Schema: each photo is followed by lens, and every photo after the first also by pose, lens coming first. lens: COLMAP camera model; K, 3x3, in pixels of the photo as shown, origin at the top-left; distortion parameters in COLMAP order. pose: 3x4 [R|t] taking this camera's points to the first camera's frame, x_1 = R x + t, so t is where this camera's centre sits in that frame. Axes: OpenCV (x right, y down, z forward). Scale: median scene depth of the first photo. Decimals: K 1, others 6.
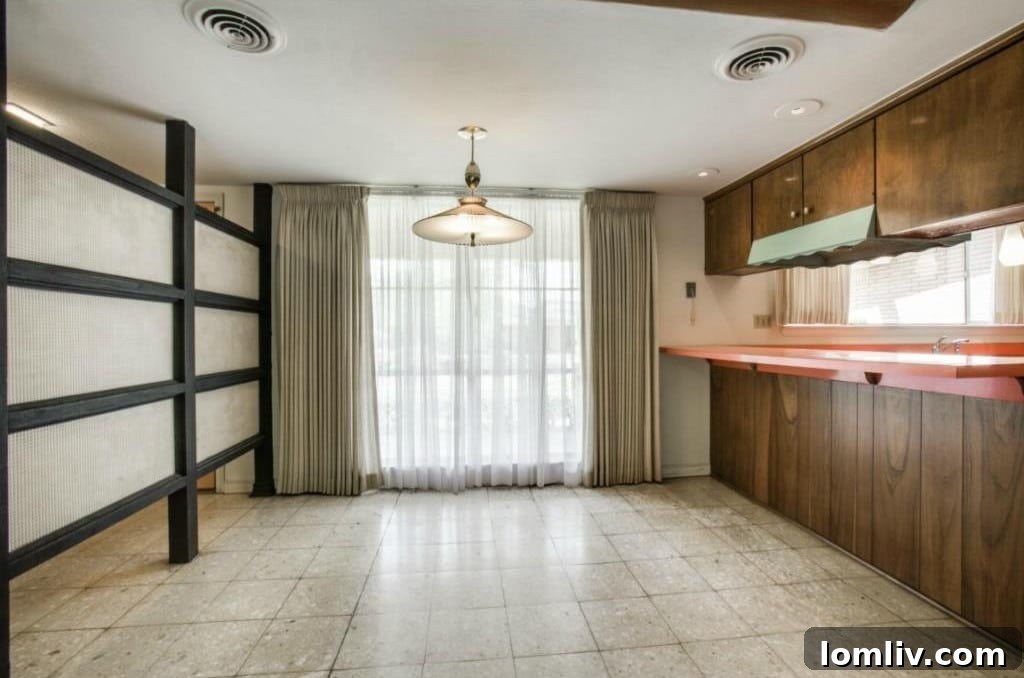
lens RADIAL K [[471.3, 0, 516.4], [0, 471.3, 339.0], [0, 0, 1]] dist [-0.056452, 0.019890]
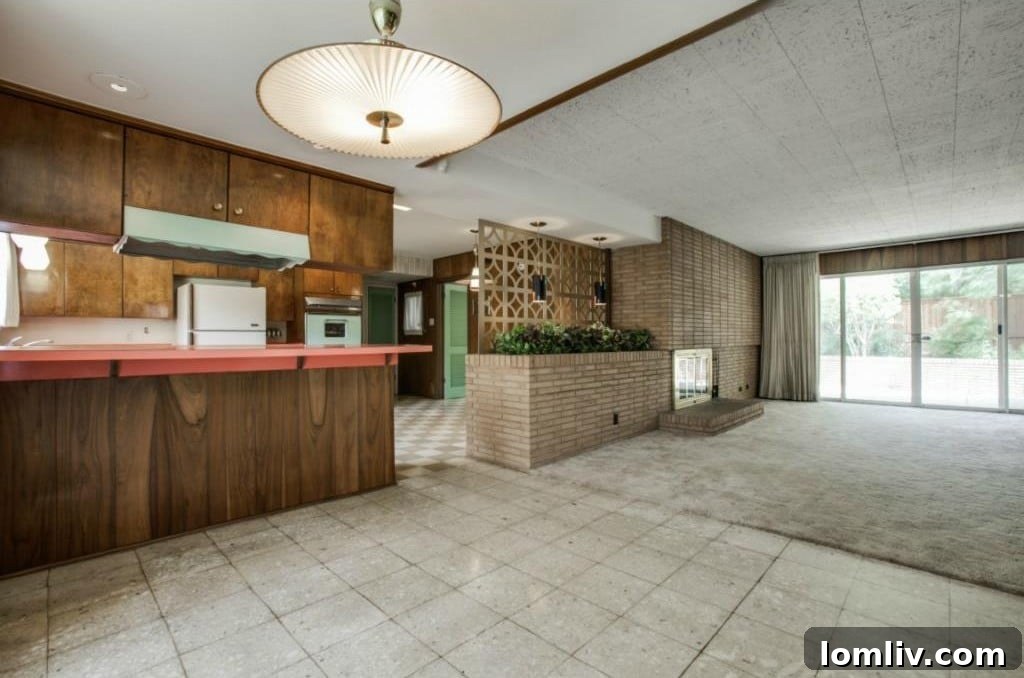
lens RADIAL K [[471.3, 0, 512.0], [0, 471.3, 341.8], [0, 0, 1]] dist [-0.056452, 0.019890]
pose [[-0.642661, 0.008241, 0.766107, -0.438080], [0.013799, 0.999904, 0.000820, 0.019428], [-0.766027, 0.011098, -0.642713, 0.938051]]
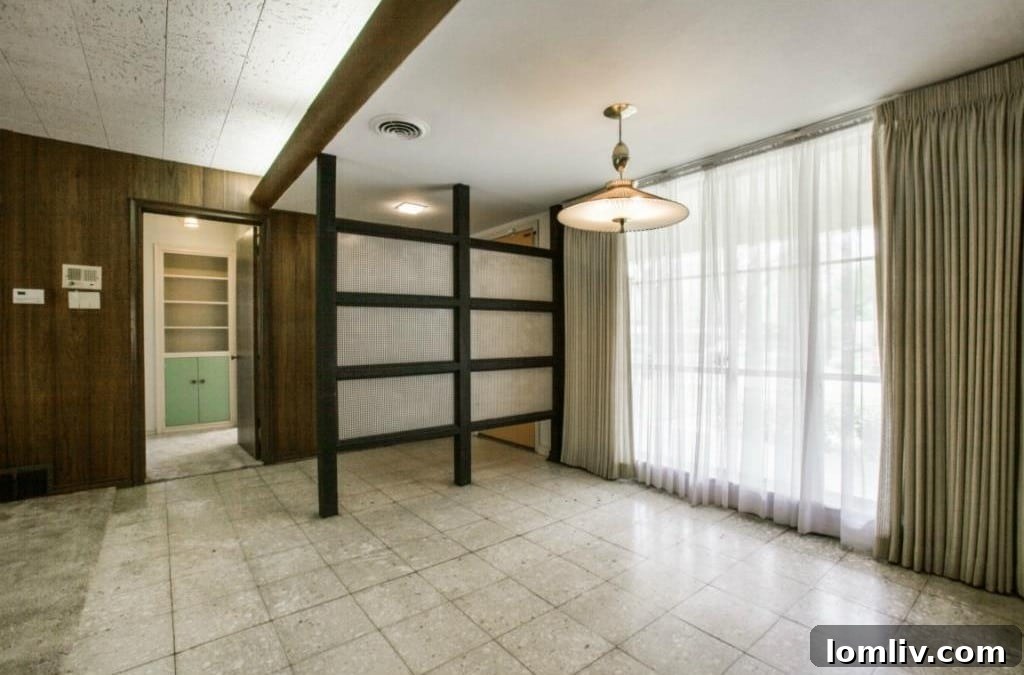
lens RADIAL K [[471.3, 0, 503.6], [0, 471.3, 339.6], [0, 0, 1]] dist [-0.056452, 0.019890]
pose [[0.521532, 0.008053, -0.853194, 0.445061], [0.001487, 0.999945, 0.010347, 0.003753], [0.853231, -0.006665, 0.521491, 0.239920]]
